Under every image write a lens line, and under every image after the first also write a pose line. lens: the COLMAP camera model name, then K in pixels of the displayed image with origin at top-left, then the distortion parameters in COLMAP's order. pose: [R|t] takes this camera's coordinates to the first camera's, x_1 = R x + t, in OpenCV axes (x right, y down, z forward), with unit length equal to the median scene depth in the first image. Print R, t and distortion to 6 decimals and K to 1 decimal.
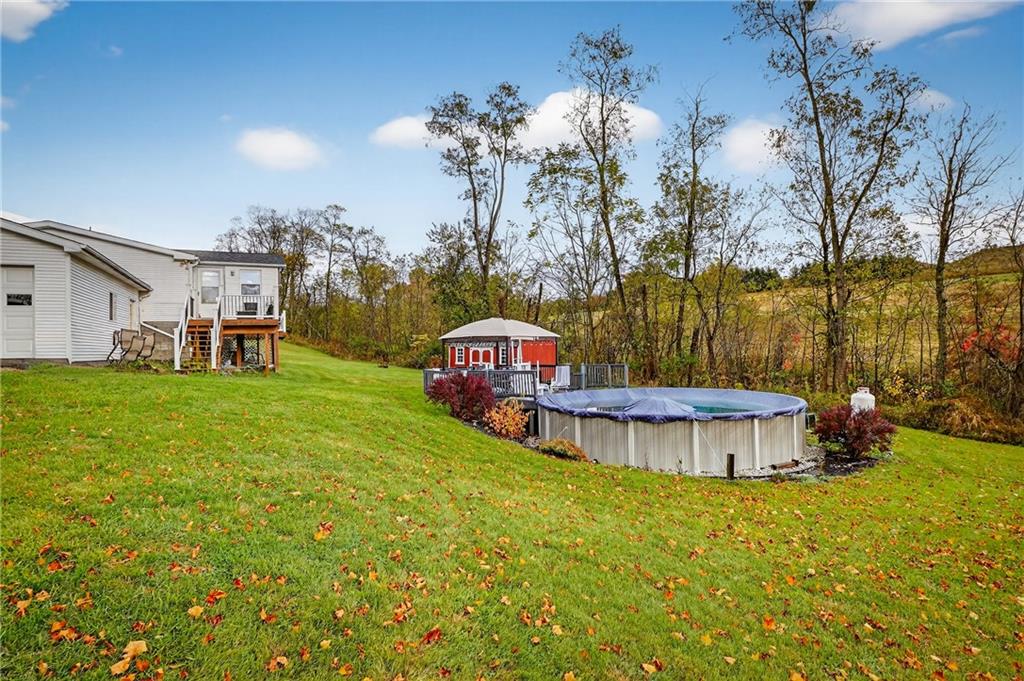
lens RADIAL K [[467.2, 0, 512.2], [0, 467.2, 338.7], [0, 0, 1]] dist [-0.004947, -0.000157]
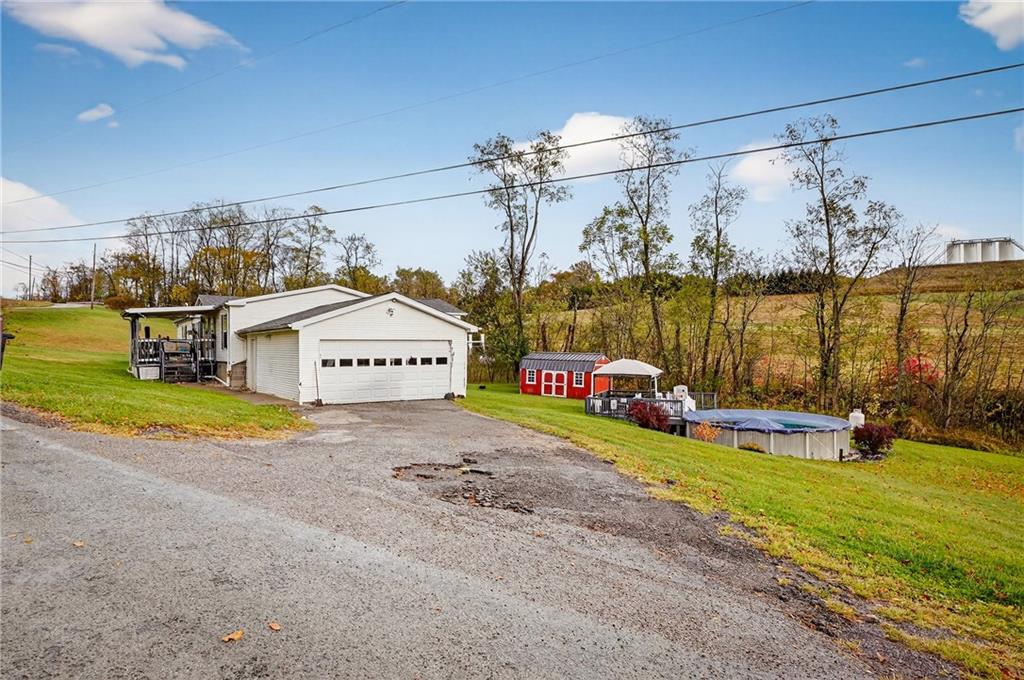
lens RADIAL K [[514.6, 0, 511.6], [0, 514.6, 343.6], [0, 0, 1]] dist [0.004159, 0.000222]
pose [[0.986022, 0.022550, 0.165080, -0.408431], [-0.024011, 0.999688, 0.006863, -0.059891], [-0.164874, -0.010730, 0.986256, -0.302322]]
